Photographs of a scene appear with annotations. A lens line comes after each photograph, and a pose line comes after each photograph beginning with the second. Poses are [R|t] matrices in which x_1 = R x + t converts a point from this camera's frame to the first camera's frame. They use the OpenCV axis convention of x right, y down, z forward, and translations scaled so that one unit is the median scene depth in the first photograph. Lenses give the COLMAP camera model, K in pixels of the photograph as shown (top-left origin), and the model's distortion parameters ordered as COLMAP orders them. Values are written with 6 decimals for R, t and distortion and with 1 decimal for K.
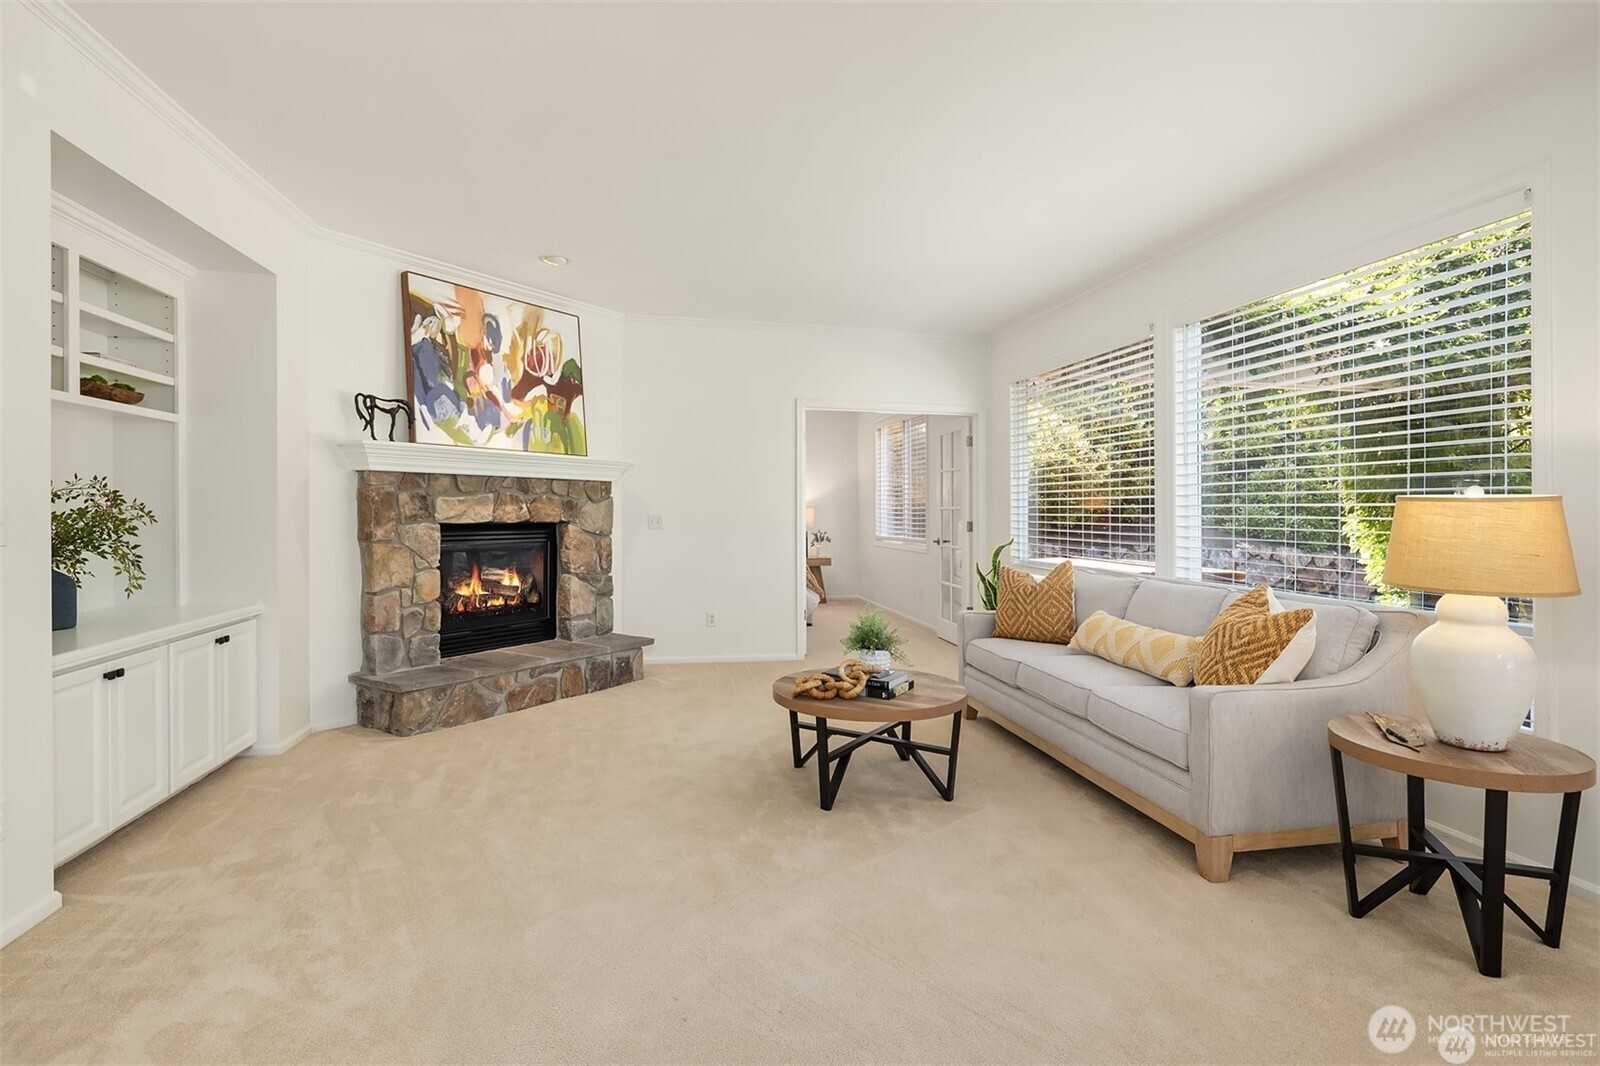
lens RADIAL K [[782.4, 0, 797.2], [0, 782.4, 509.0], [0, 0, 1]] dist [-0.000814, -0.000626]
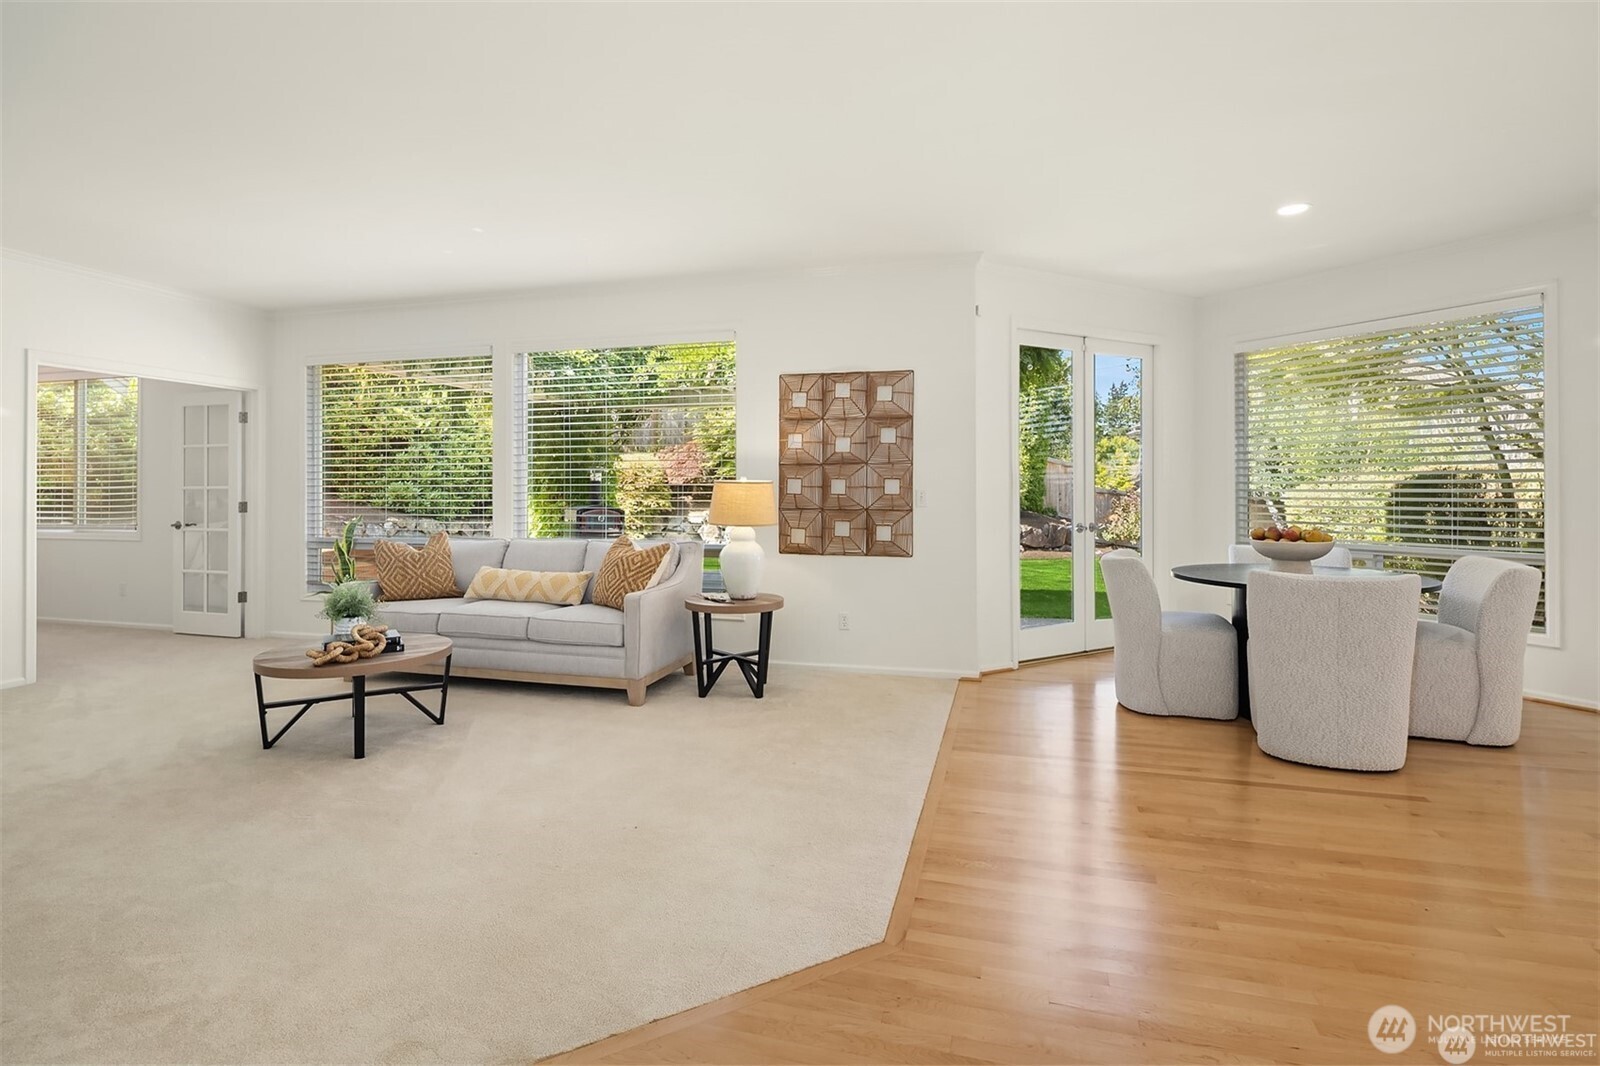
lens RADIAL K [[774.1, 0, 803.5], [0, 774.1, 475.8], [0, 0, 1]] dist [0.000620, 0.000107]
pose [[0.450447, 0.006690, 0.892778, -0.658203], [0.004120, 0.999946, -0.009572, -0.008132], [-0.892794, 0.007990, 0.450395, -0.071781]]
